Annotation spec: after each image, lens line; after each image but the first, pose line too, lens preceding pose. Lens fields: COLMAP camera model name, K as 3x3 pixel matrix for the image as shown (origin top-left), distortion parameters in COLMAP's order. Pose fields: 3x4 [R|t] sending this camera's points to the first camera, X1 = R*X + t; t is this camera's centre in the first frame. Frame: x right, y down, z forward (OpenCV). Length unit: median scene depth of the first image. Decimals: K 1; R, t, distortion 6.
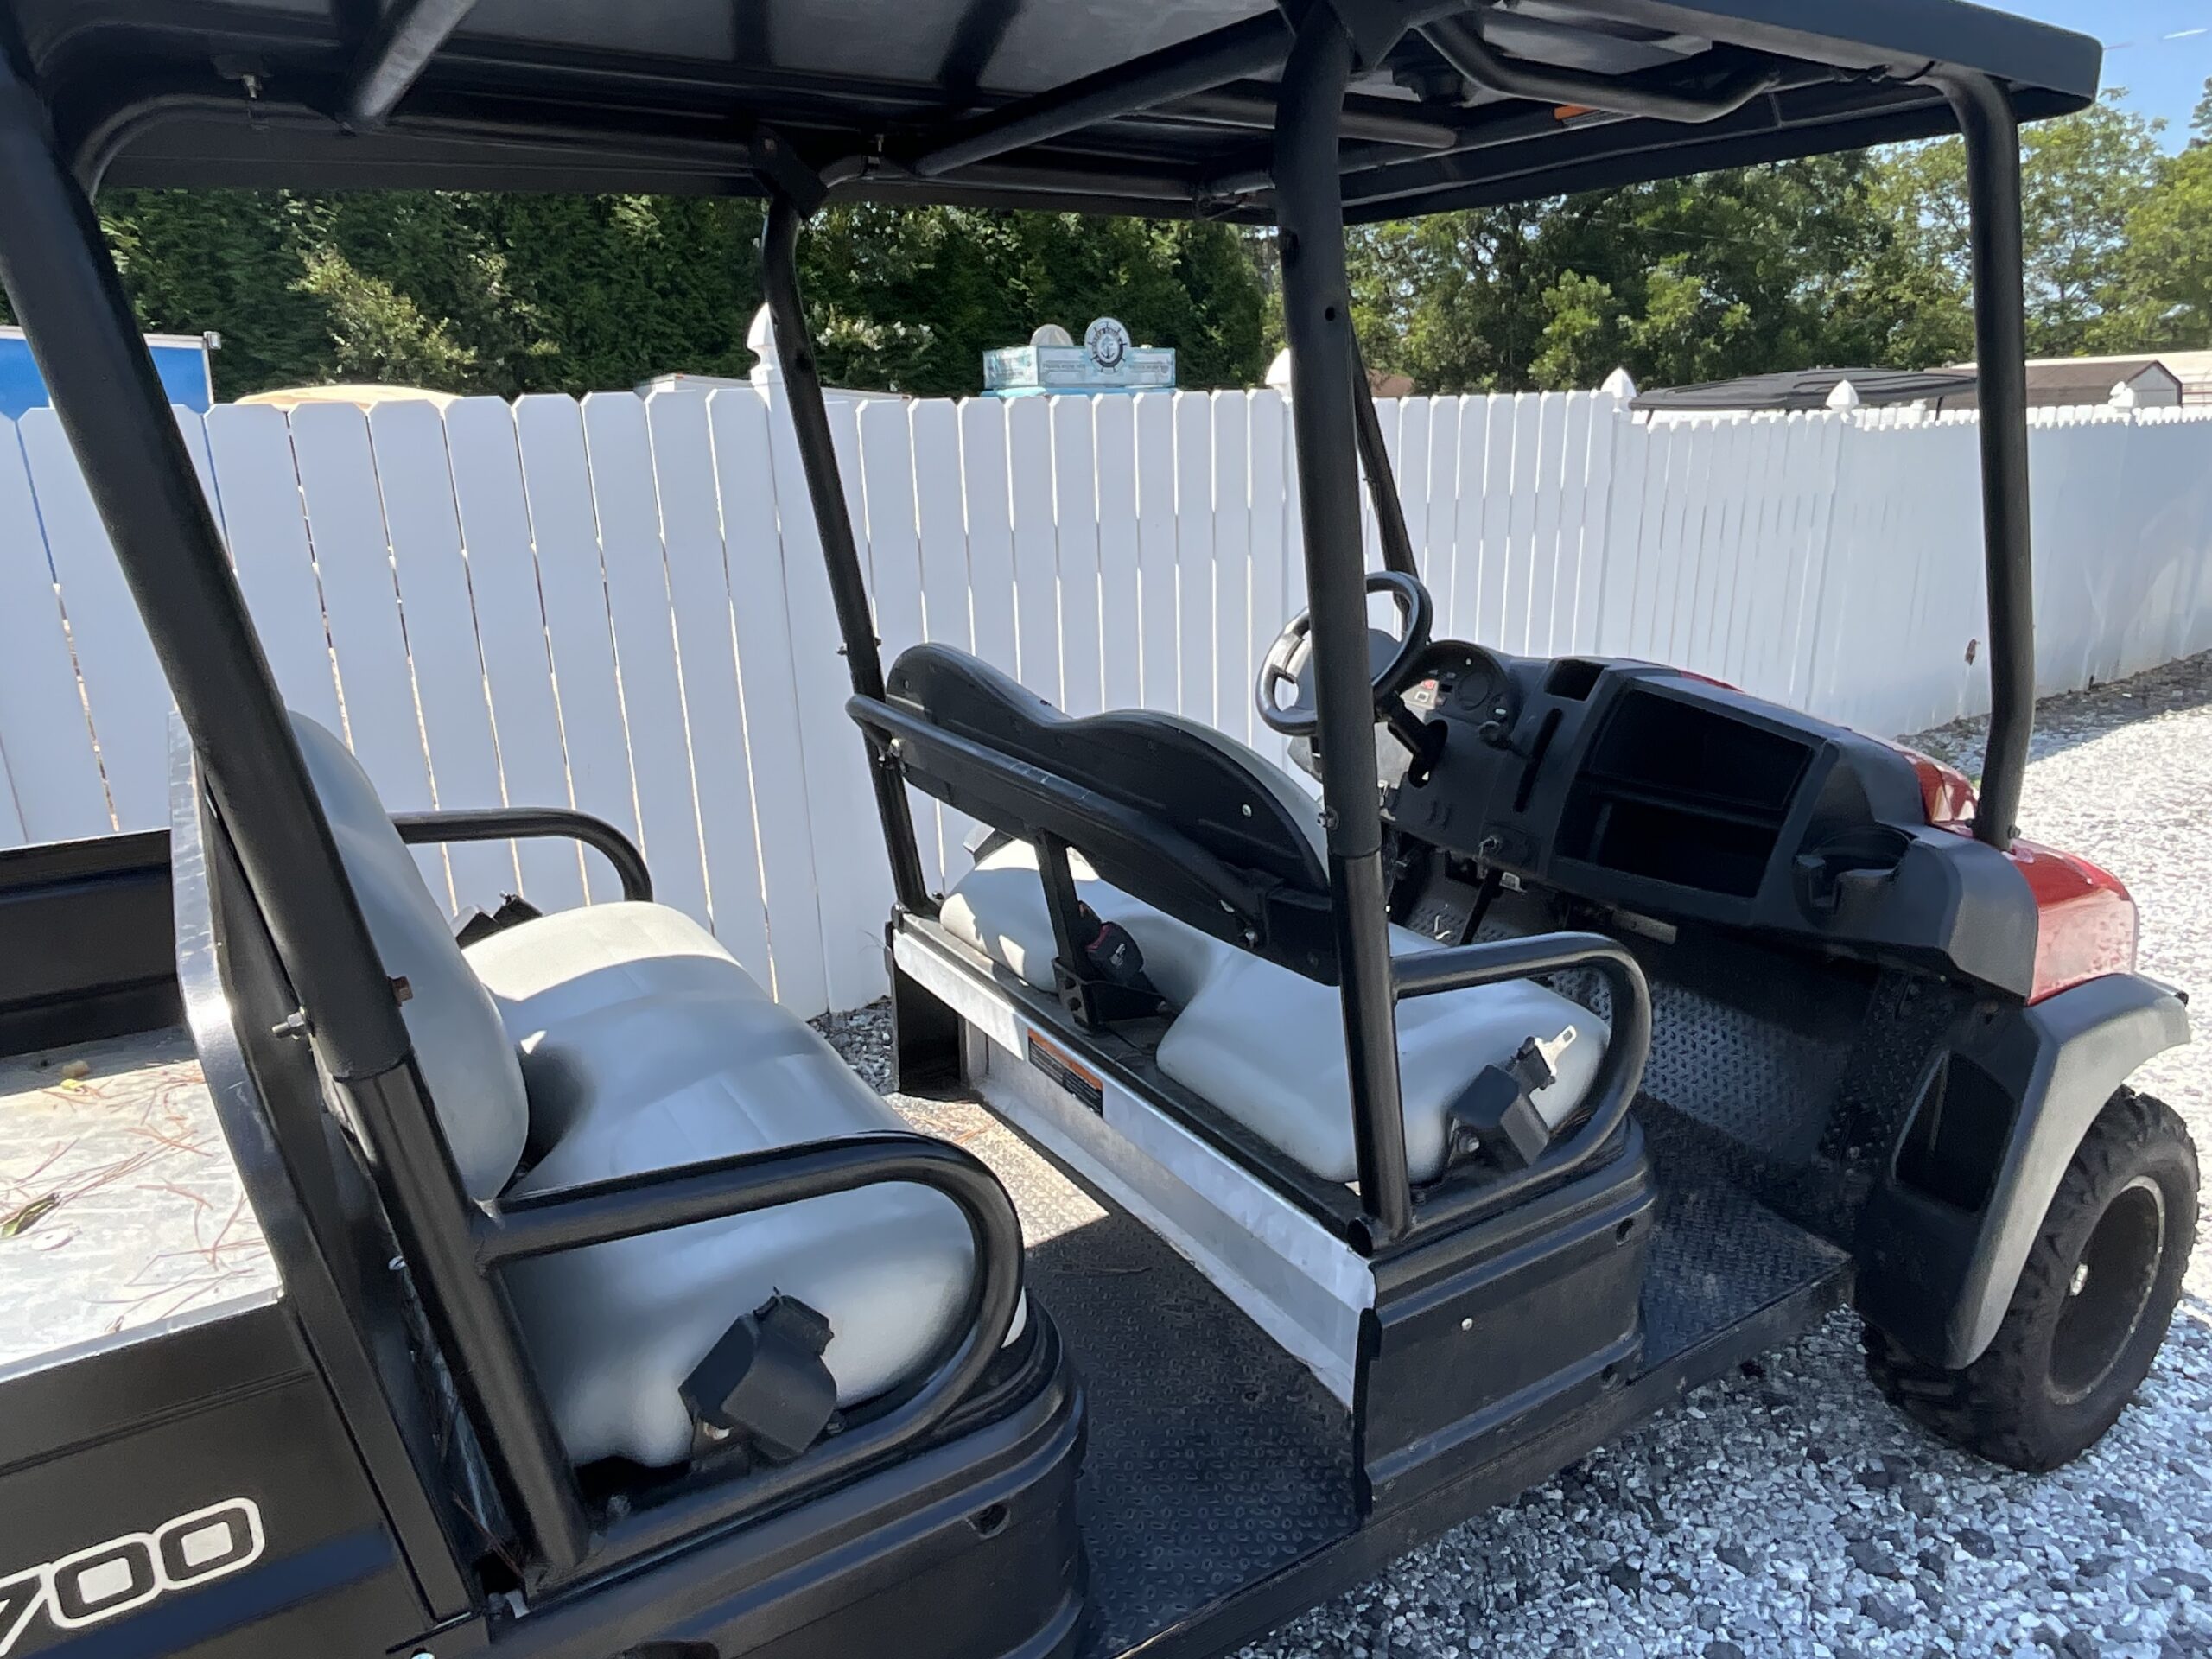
lens RADIAL K [[1428.2, 0, 1100.3], [0, 1428.2, 827.0], [0, 0, 1]] dist [-0.014476, 0.011432]
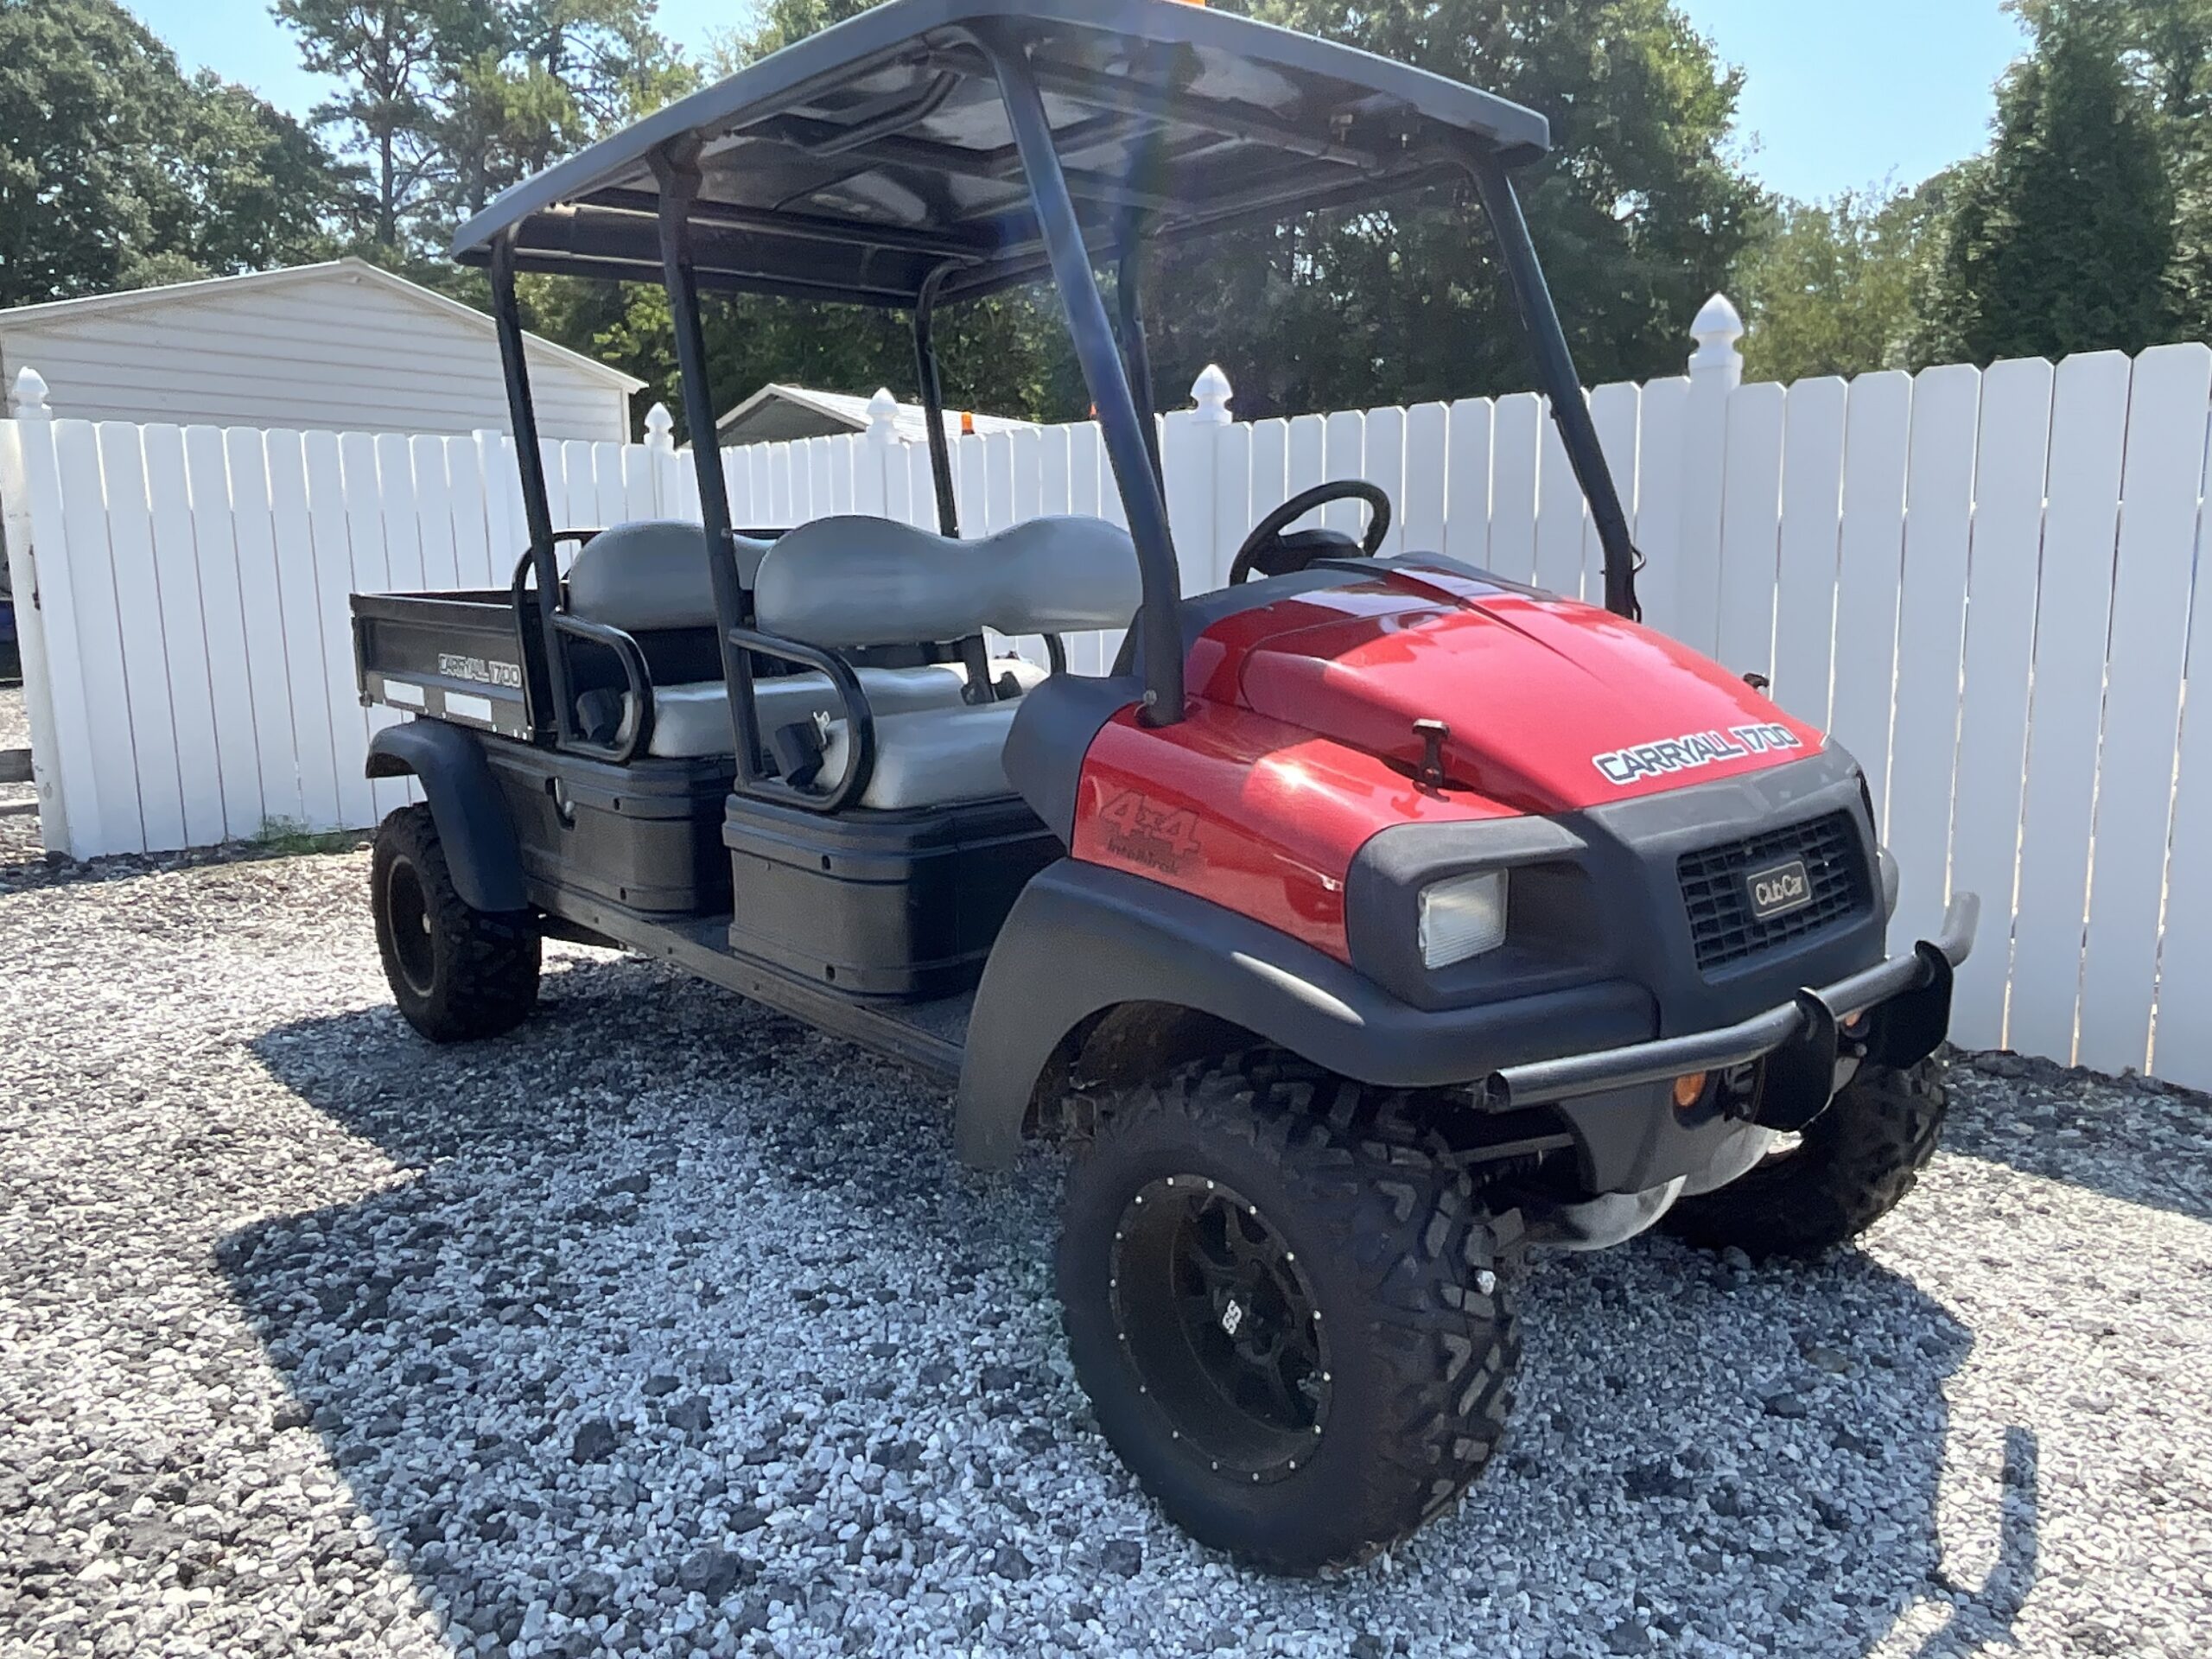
lens RADIAL K [[1559.5, 0, 1090.9], [0, 1559.5, 833.7], [0, 0, 1]] dist [-0.011222, 0.003320]
pose [[0.156669, 0.192688, -0.968672, 0.392846], [-0.268339, 0.952195, 0.146010, -0.011735], [0.950499, 0.237057, 0.200885, 0.183813]]
